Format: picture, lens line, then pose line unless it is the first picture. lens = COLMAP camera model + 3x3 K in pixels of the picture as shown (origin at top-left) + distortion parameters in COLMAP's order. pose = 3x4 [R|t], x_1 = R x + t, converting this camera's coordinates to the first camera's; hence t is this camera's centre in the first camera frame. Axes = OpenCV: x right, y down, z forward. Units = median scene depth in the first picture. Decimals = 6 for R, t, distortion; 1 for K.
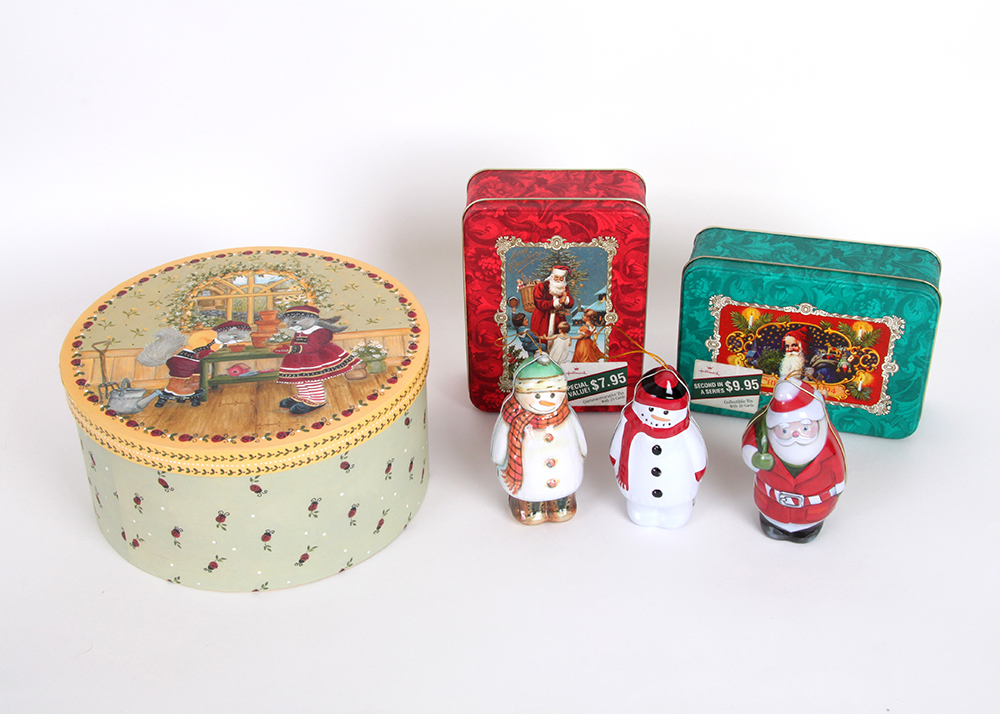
lens RADIAL K [[1879.8, 0, 500.0], [0, 1879.8, 357.0], [0, 0, 1]] dist [-0.209794, 0.018945]
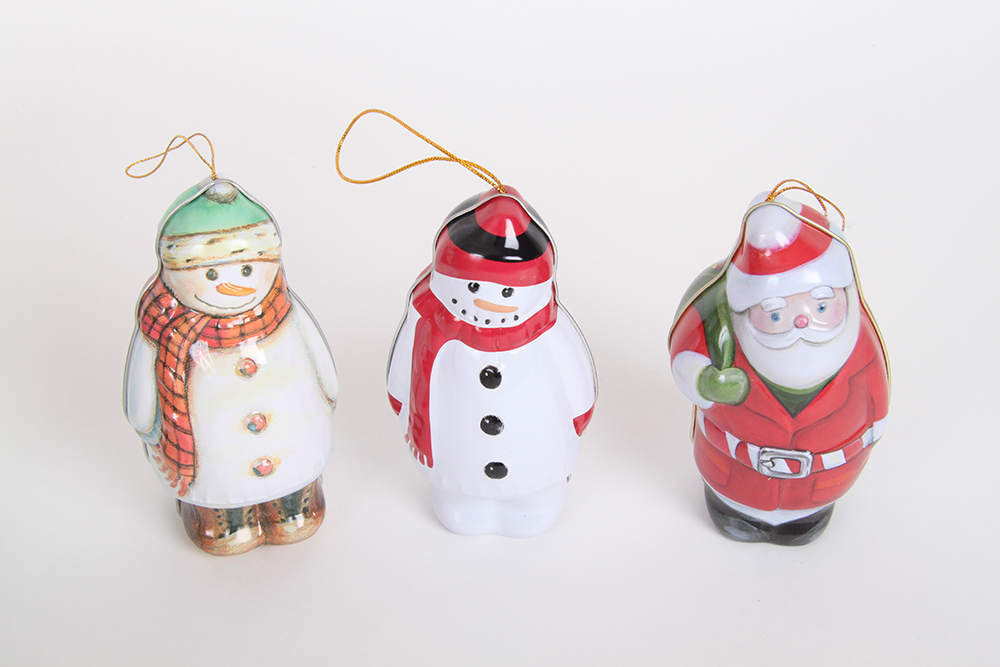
lens RADIAL K [[1552.3, 0, 500.0], [0, 1552.3, 333.5], [0, 0, 1]] dist [-0.085742, -0.060624]
pose [[0.990101, -0.069449, 0.121974, 0.041112], [0.064410, 0.996918, 0.044783, 0.022514], [-0.124708, -0.036483, 0.991523, 0.629488]]
